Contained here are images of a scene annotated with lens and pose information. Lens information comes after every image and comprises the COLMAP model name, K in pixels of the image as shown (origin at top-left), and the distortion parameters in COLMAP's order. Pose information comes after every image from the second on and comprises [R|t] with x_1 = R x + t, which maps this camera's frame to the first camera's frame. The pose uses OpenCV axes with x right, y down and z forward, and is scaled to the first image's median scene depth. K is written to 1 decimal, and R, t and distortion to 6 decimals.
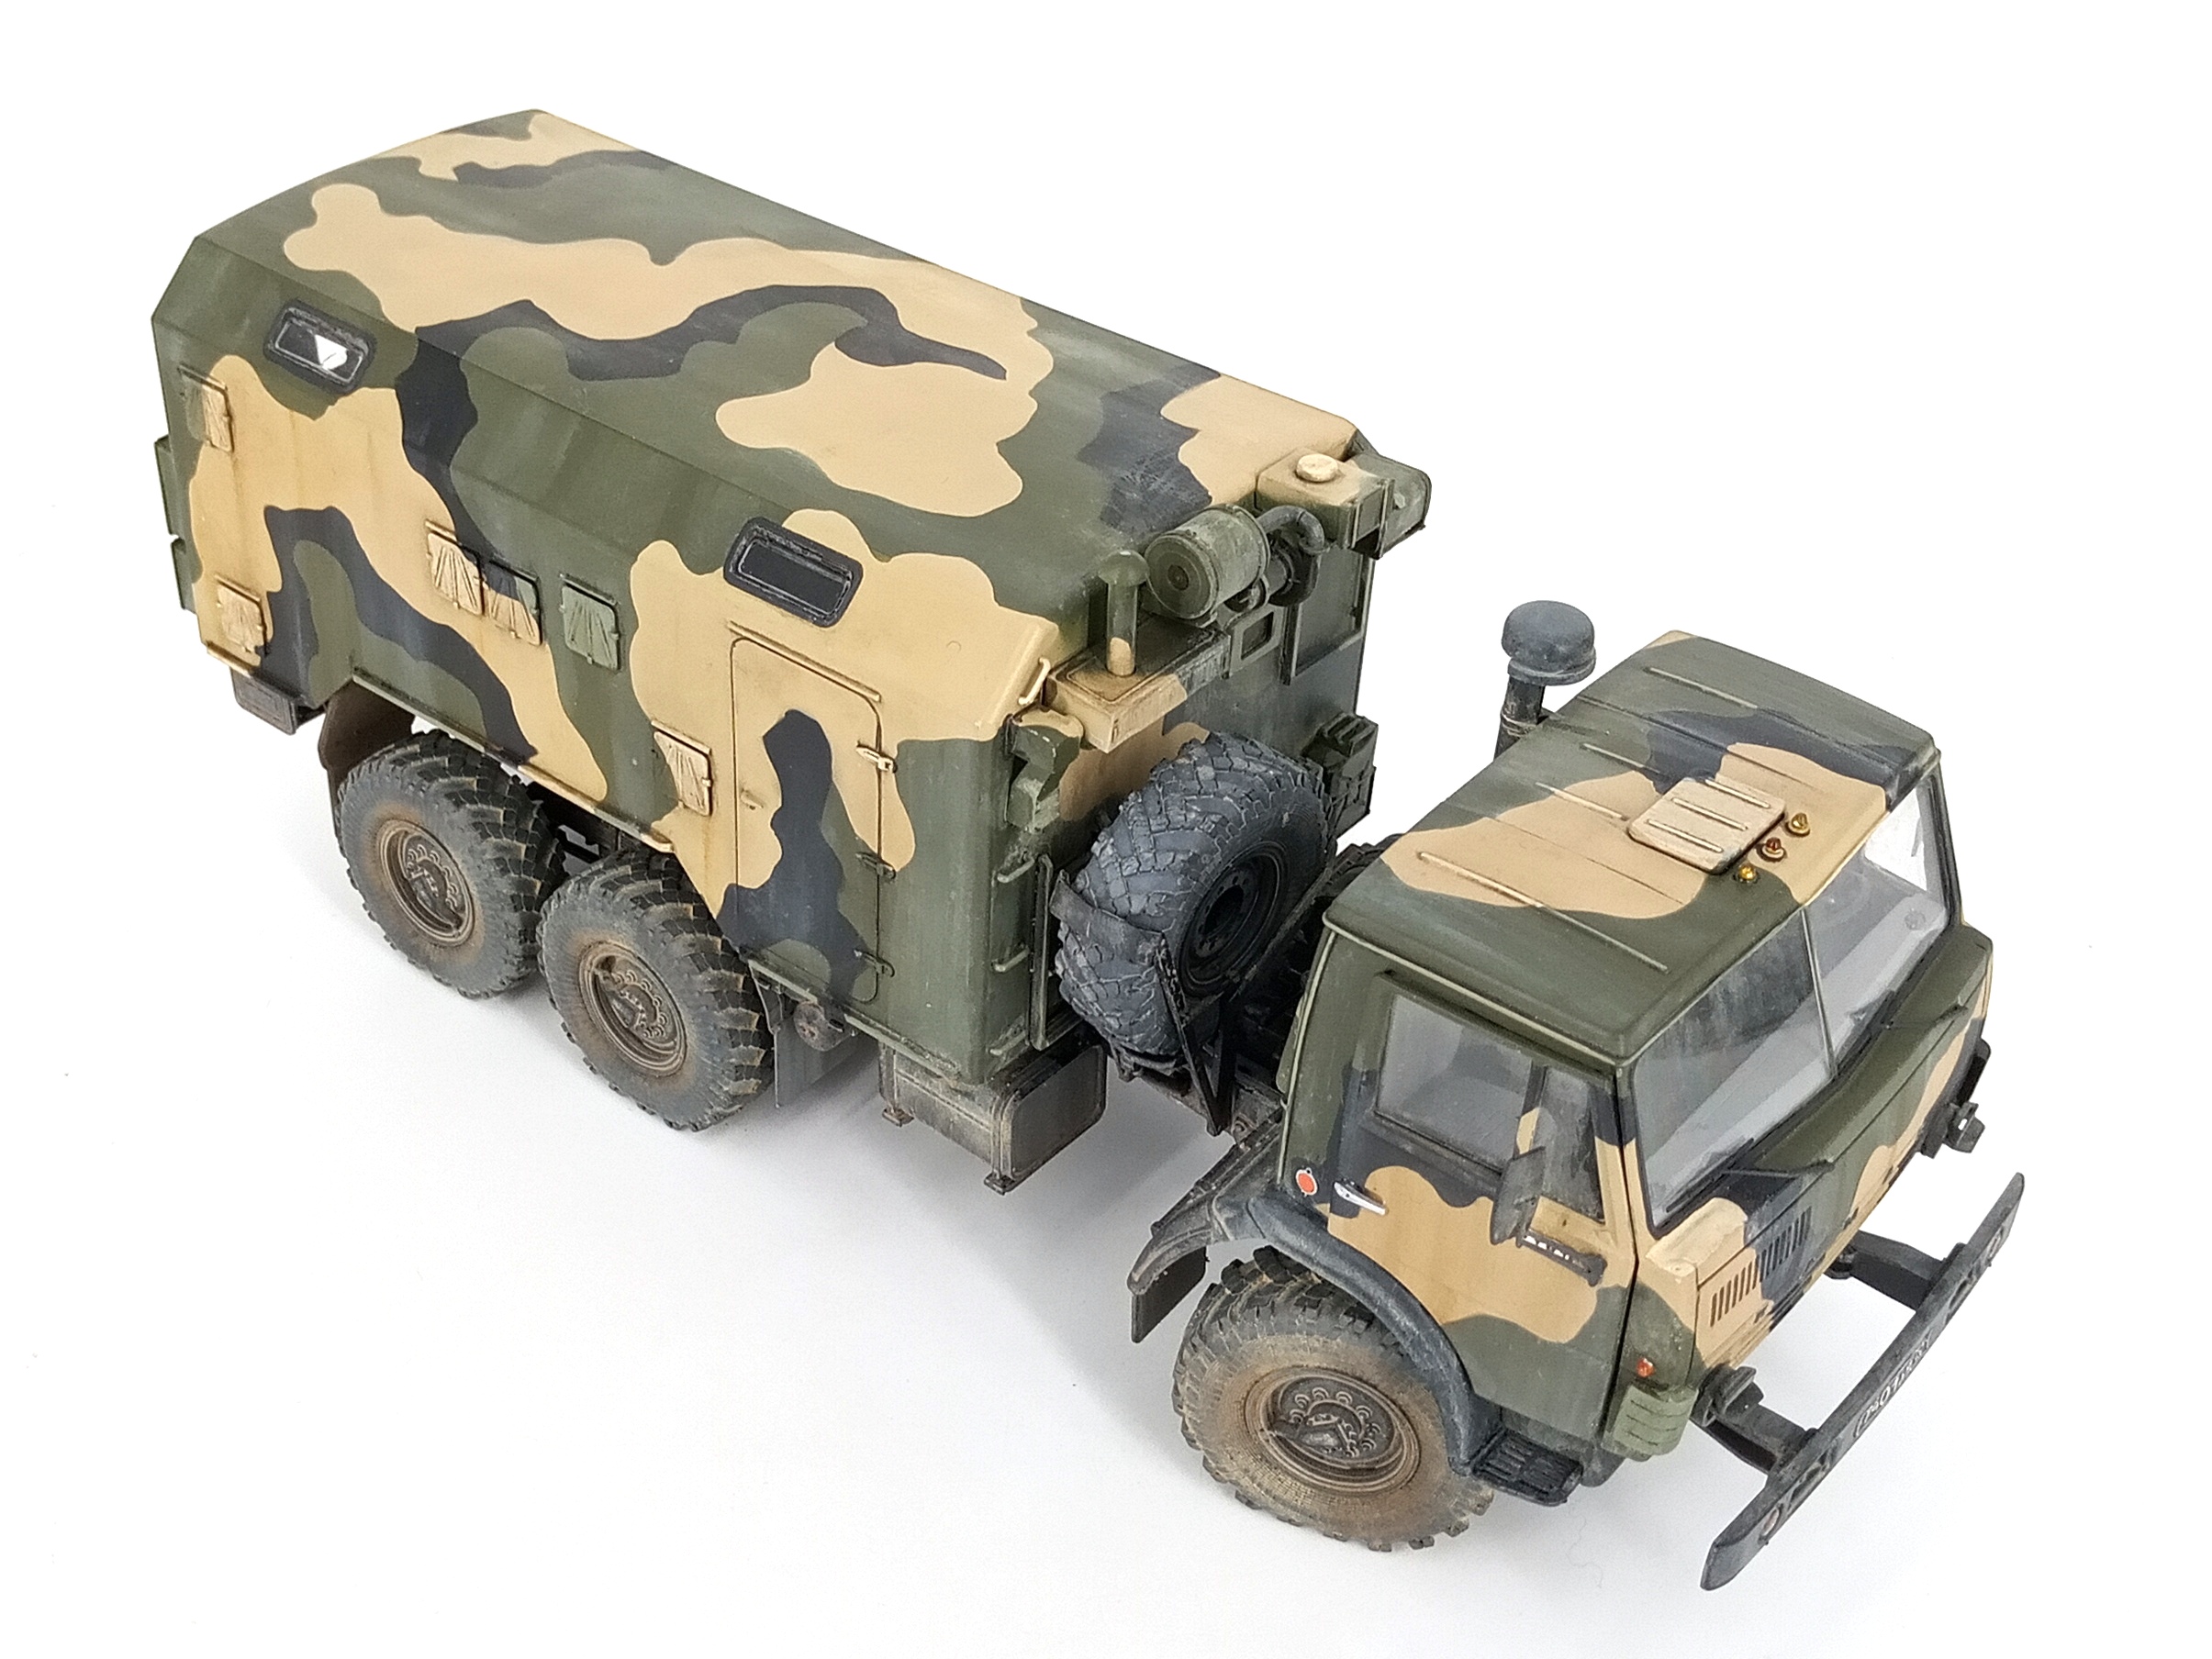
lens RADIAL K [[2864.2, 0, 957.7], [0, 2864.2, 822.4], [0, 0, 1]] dist [0.174438, -0.848024]
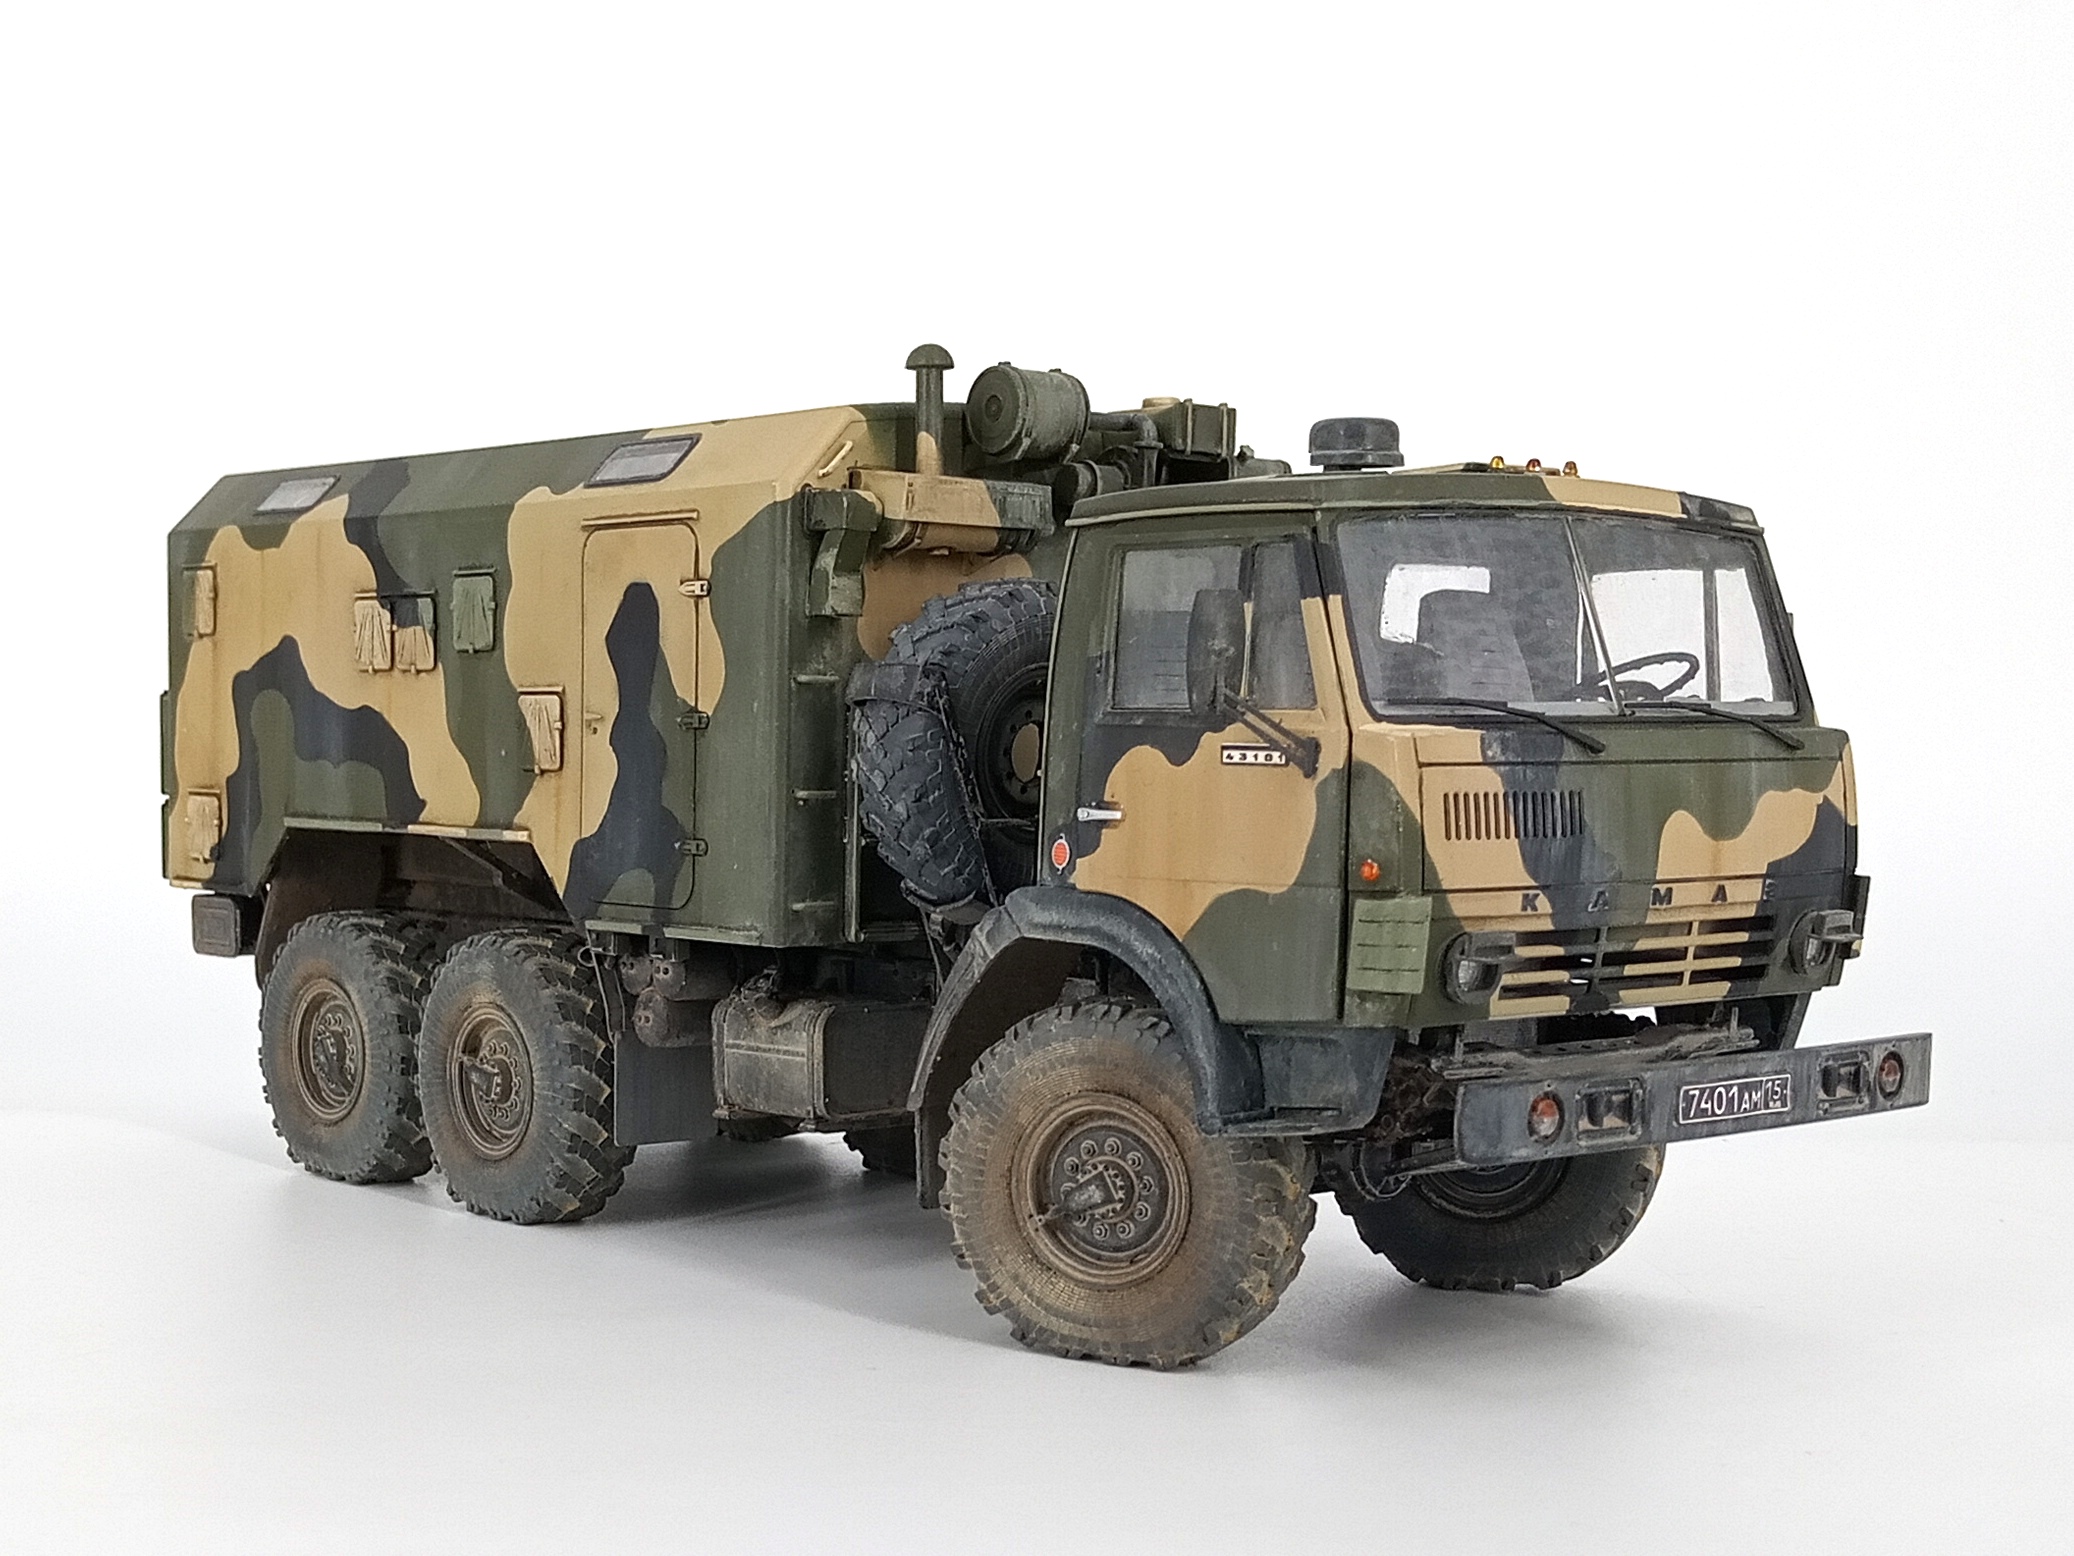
lens RADIAL K [[3141.0, 0, 810.8], [0, 3141.0, 1108.9], [0, 0, 1]] dist [0.225679, -0.837079]
pose [[0.981859, 0.016279, -0.188911, 0.211733], [-0.108157, 0.866409, -0.487481, 0.633905], [0.155738, 0.499069, 0.852453, 0.129665]]
